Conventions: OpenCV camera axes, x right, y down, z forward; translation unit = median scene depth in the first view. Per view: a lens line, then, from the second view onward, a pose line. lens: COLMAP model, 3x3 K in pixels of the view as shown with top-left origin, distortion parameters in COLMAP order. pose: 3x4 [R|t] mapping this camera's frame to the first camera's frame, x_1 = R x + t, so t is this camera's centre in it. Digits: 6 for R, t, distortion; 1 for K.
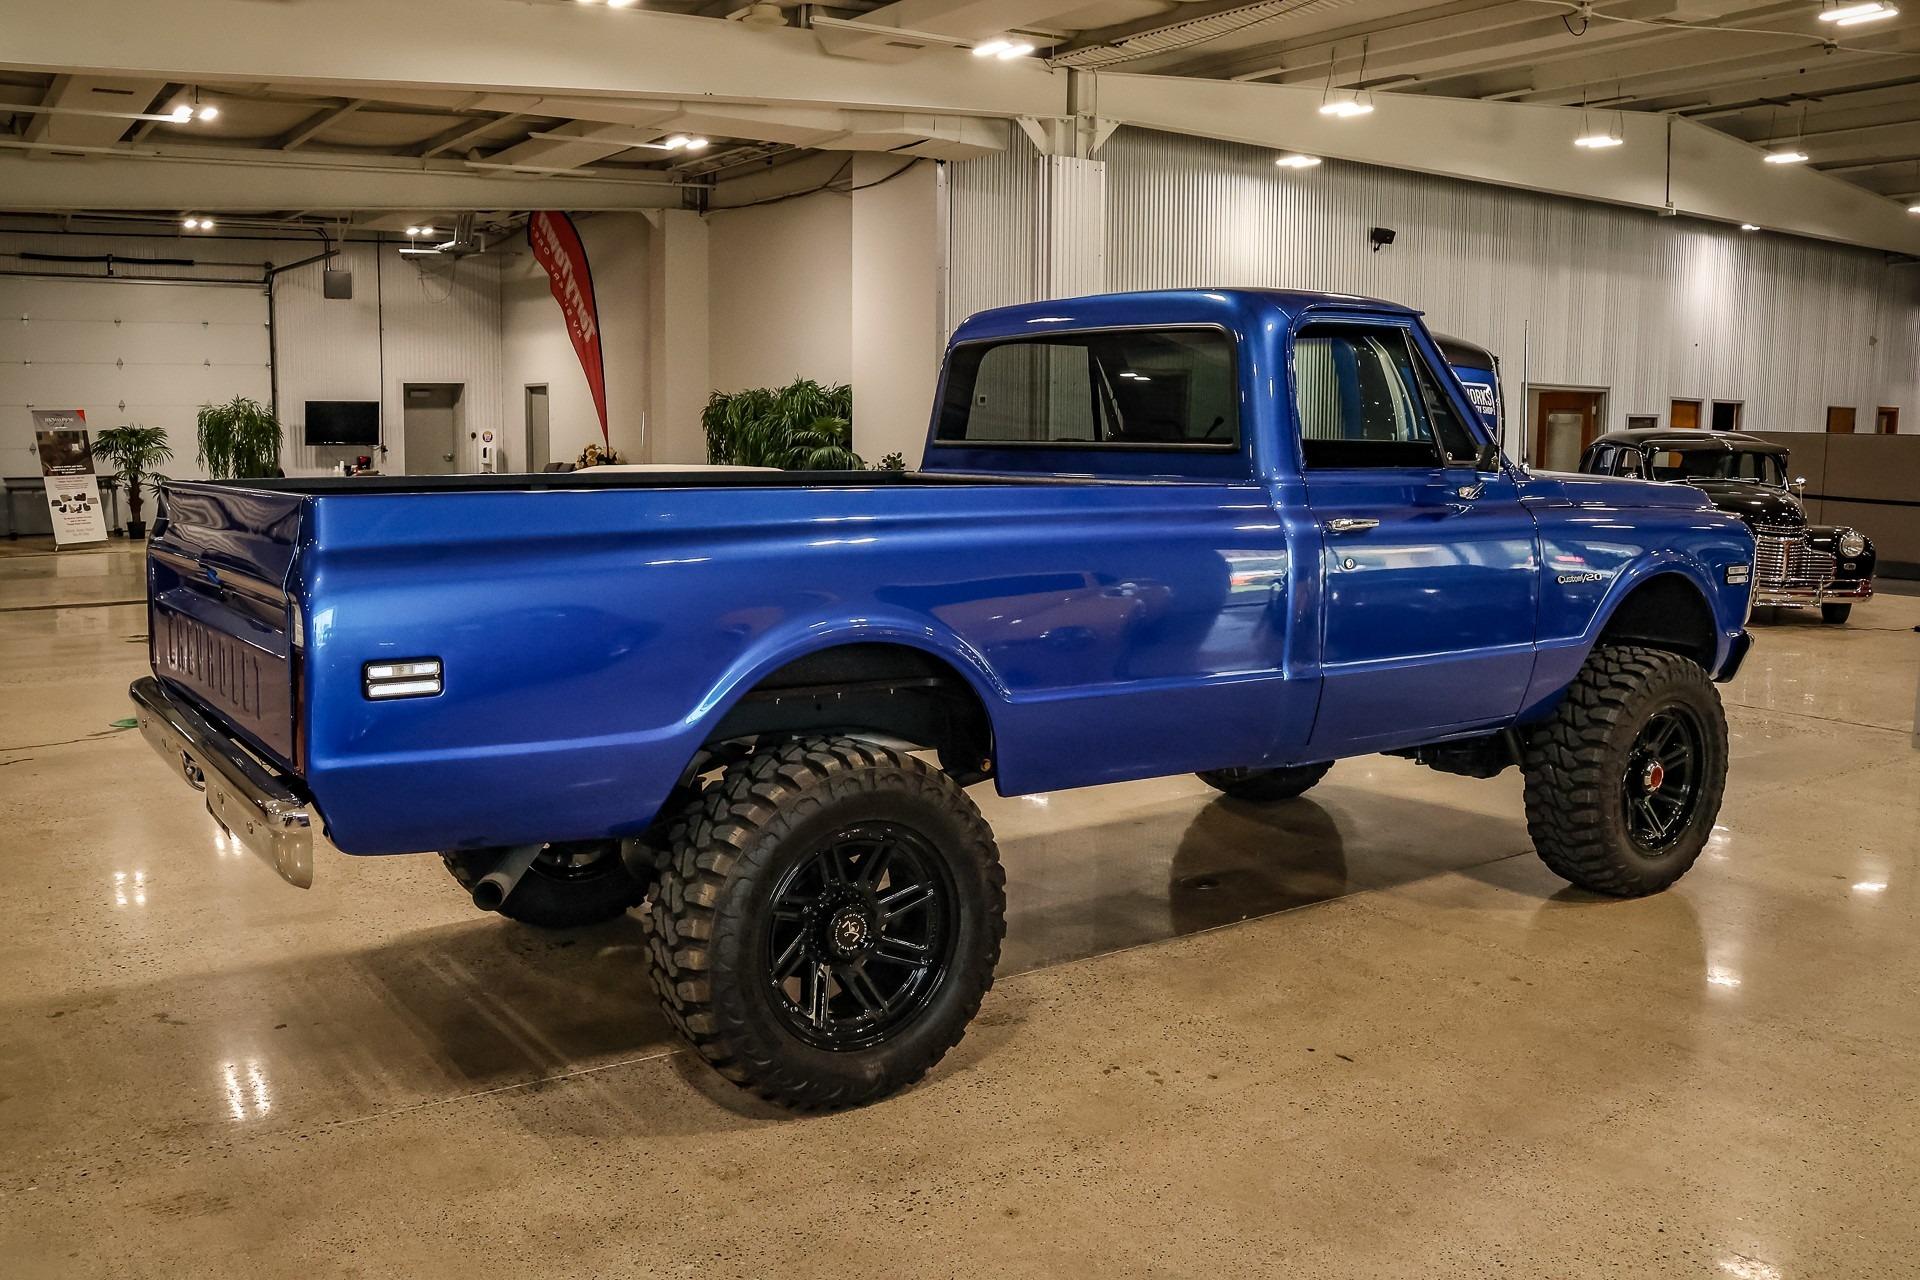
lens RADIAL K [[1649.0, 0, 958.4], [0, 1649.0, 644.4], [0, 0, 1]] dist [-0.157331, 0.147756]
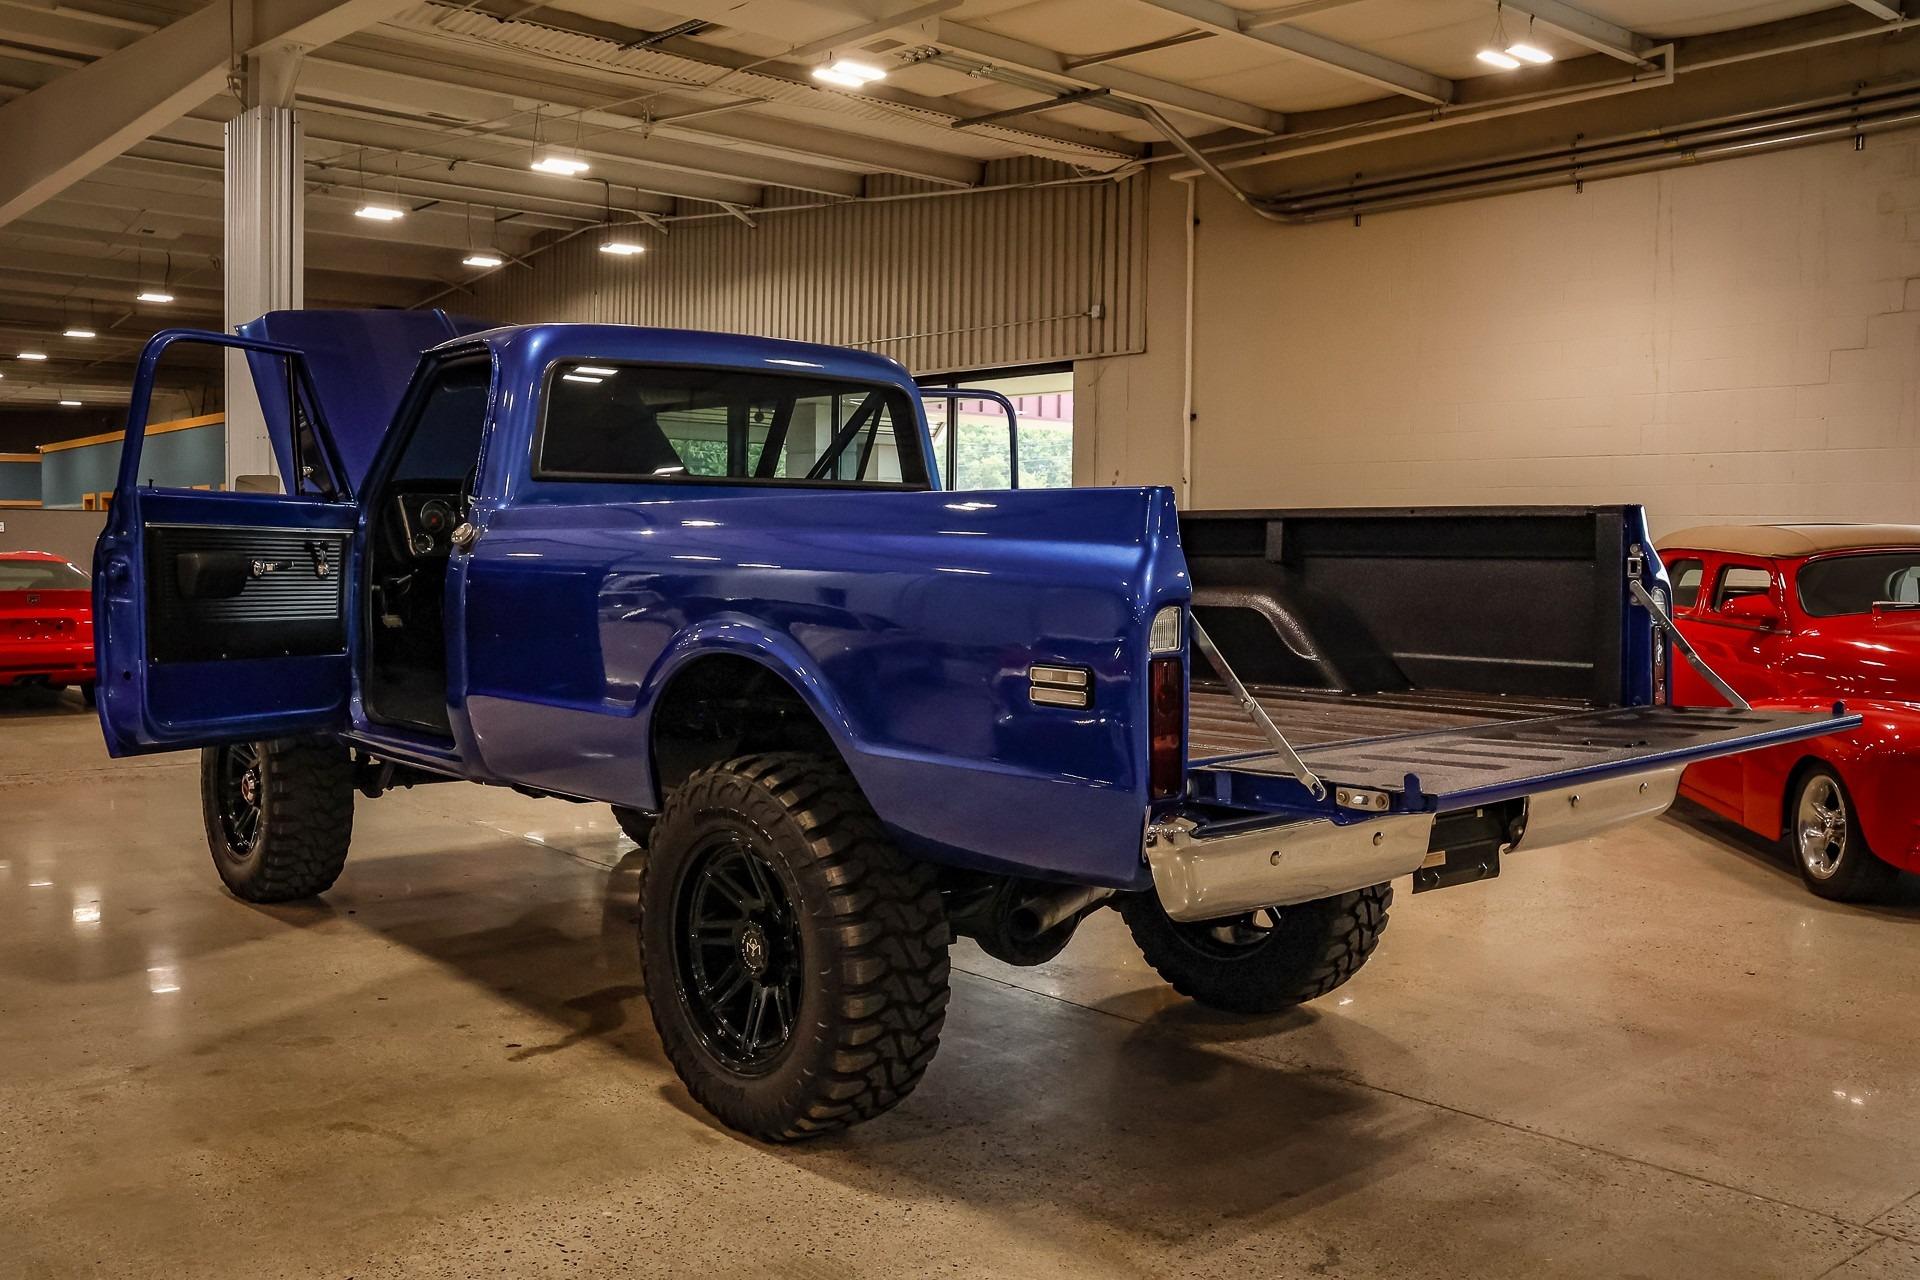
lens RADIAL K [[1718.6, 0, 953.4], [0, 1718.6, 651.2], [0, 0, 1]] dist [-0.140241, 0.169855]
pose [[-0.114216, -0.067926, 0.991131, -0.844326], [0.117215, 0.989770, 0.081340, -0.075196], [-0.986517, 0.125466, -0.105086, 0.856577]]
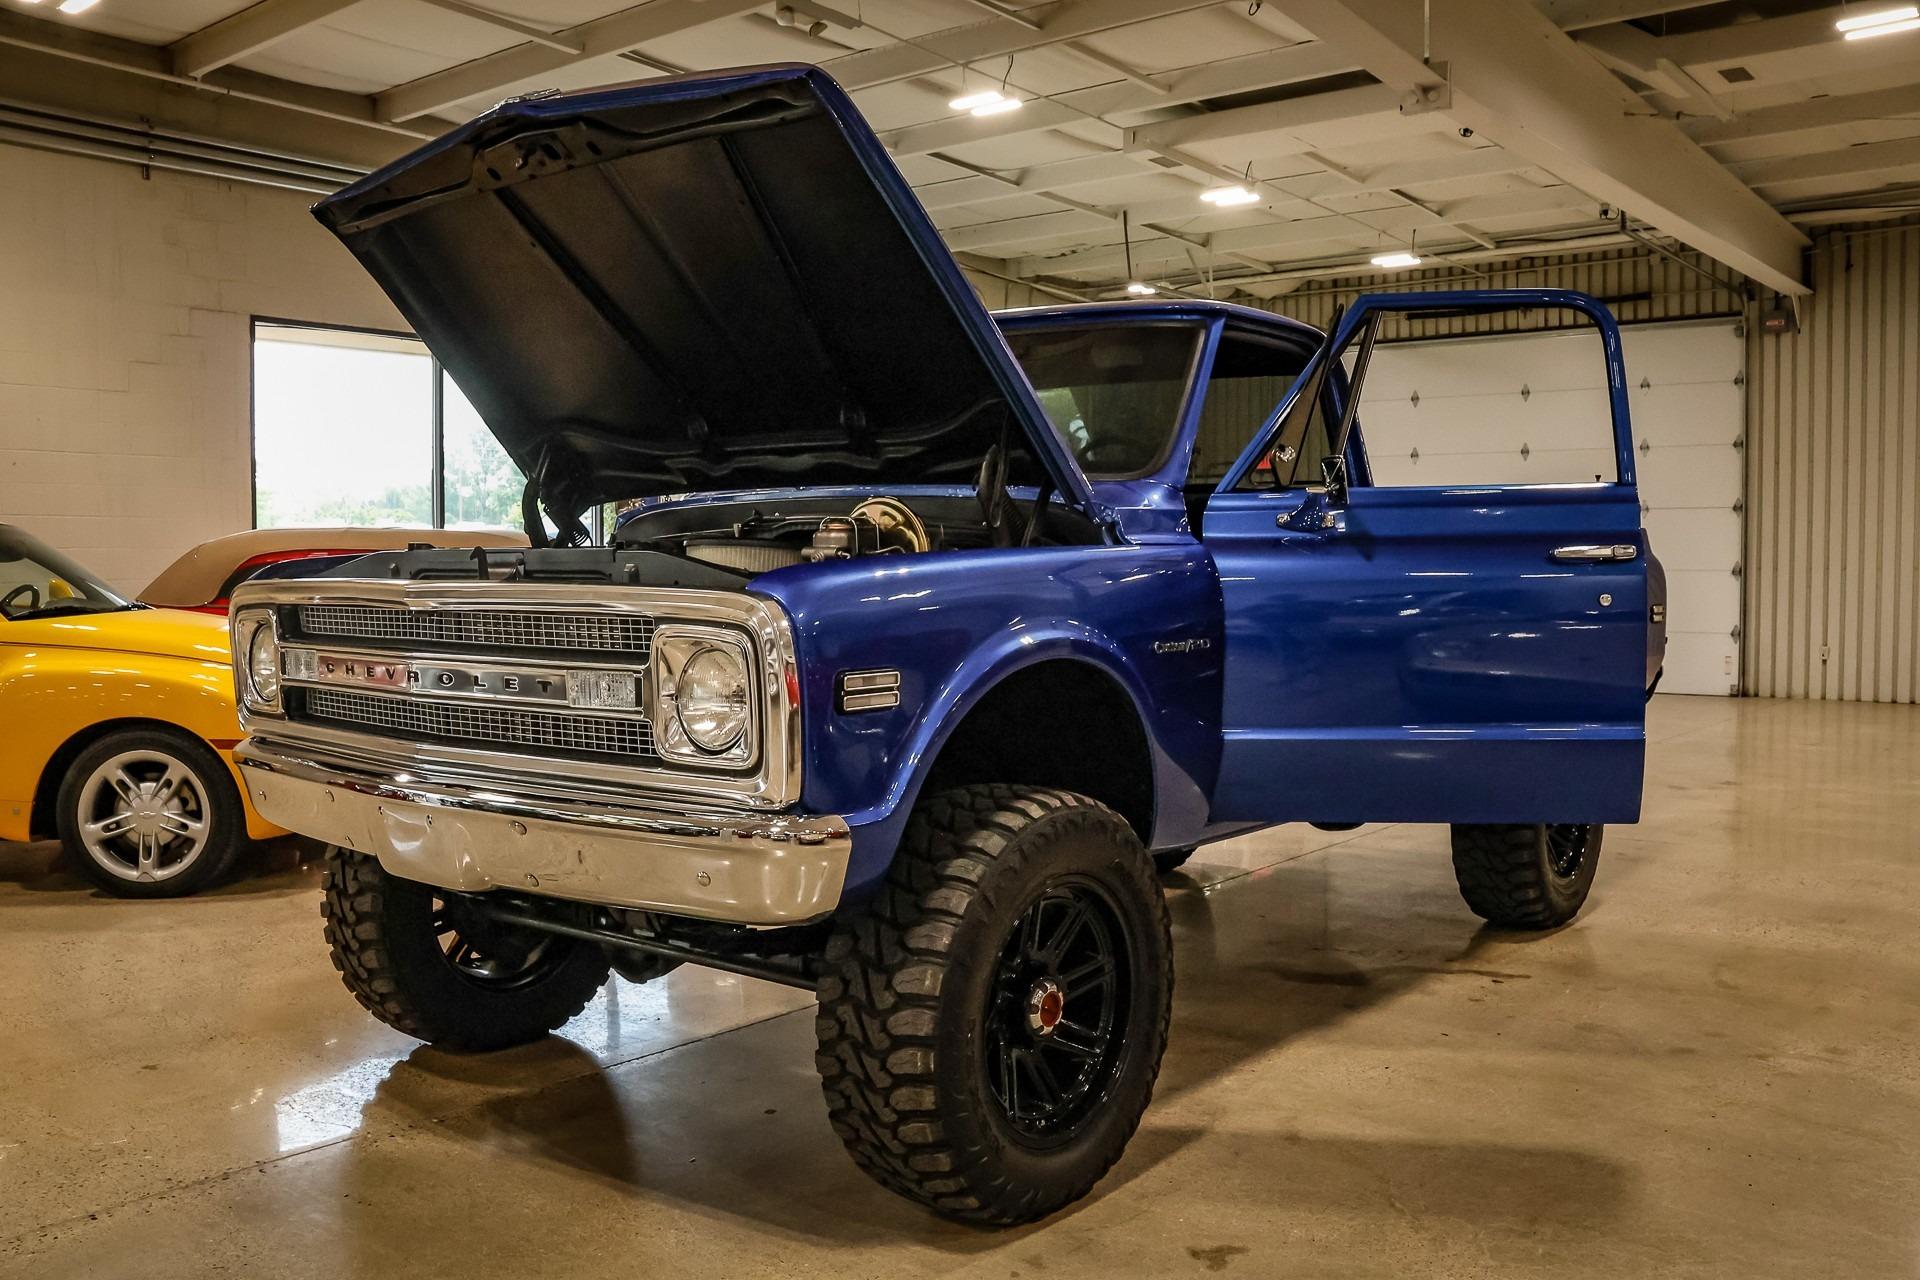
lens RADIAL K [[1628.2, 0, 947.9], [0, 1628.2, 638.6], [0, 0, 1]] dist [-0.161707, 0.145597]
pose [[-0.961334, 0.009453, -0.275224, 0.379054], [-0.039381, 0.984420, 0.171366, -0.165806], [0.272556, 0.175578, -0.945984, 1.643018]]
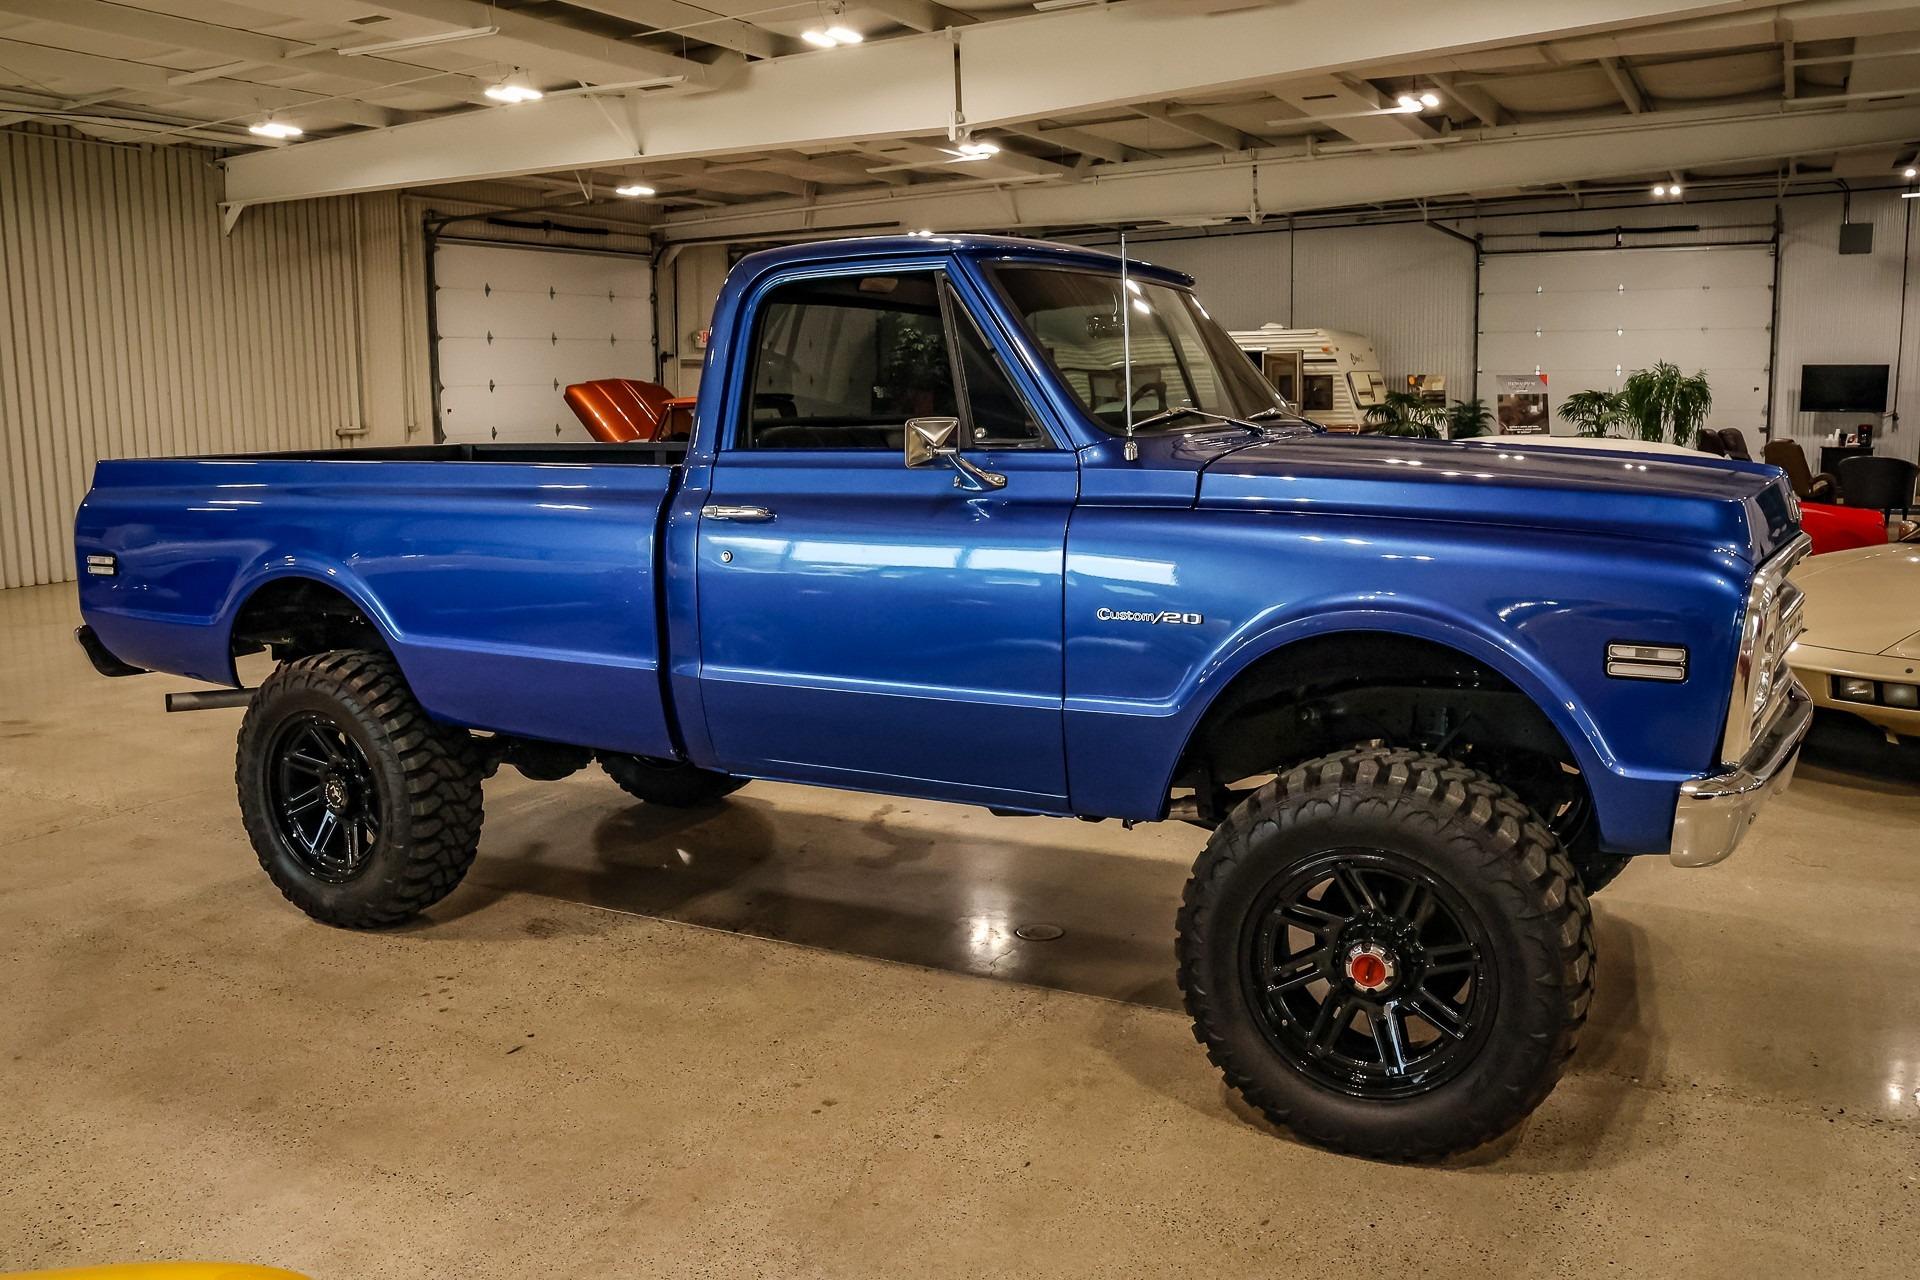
lens RADIAL K [[1628.2, 0, 947.9], [0, 1628.2, 638.6], [0, 0, 1]] dist [-0.161707, 0.145597]
pose [[0.445836, 0.123327, -0.886578, 0.811486], [-0.103444, 0.990926, 0.085823, -0.070242], [0.889117, 0.053448, 0.454548, 0.534761]]
